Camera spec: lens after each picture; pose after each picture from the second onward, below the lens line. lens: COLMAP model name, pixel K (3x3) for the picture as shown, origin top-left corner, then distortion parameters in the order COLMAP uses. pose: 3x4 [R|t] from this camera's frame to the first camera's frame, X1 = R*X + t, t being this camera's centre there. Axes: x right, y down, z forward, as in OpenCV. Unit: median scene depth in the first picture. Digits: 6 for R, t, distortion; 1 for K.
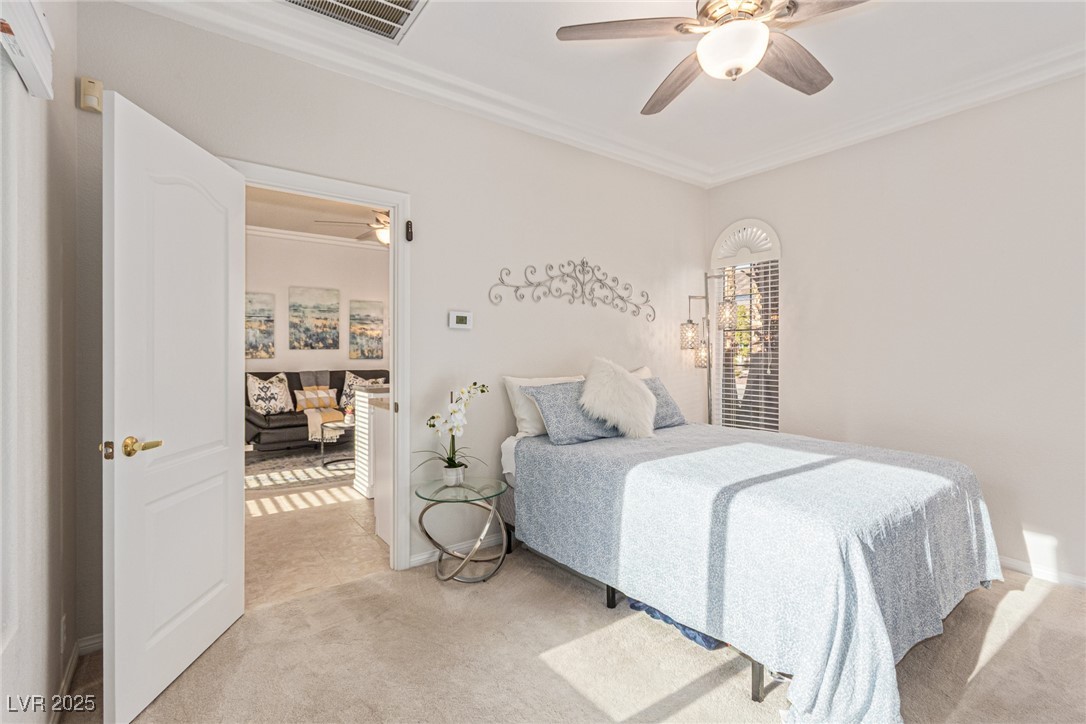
lens RADIAL K [[507.5, 0, 557.7], [0, 507.5, 356.5], [0, 0, 1]] dist [0.005748, -0.000541]
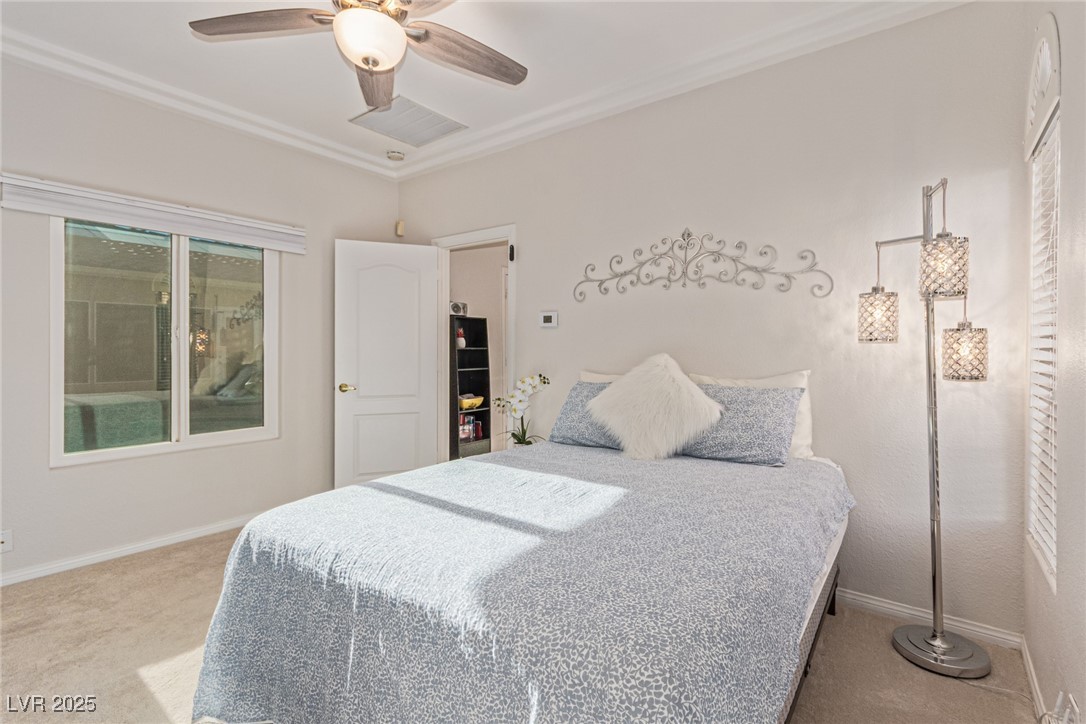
lens RADIAL K [[507.5, 0, 547.7], [0, 507.5, 353.6], [0, 0, 1]] dist [0.005748, -0.000541]
pose [[0.283480, 0.004212, -0.958969, 0.780396], [-0.013587, 0.999908, 0.000376, 0.003623], [0.958882, 0.012923, 0.283511, 0.589898]]
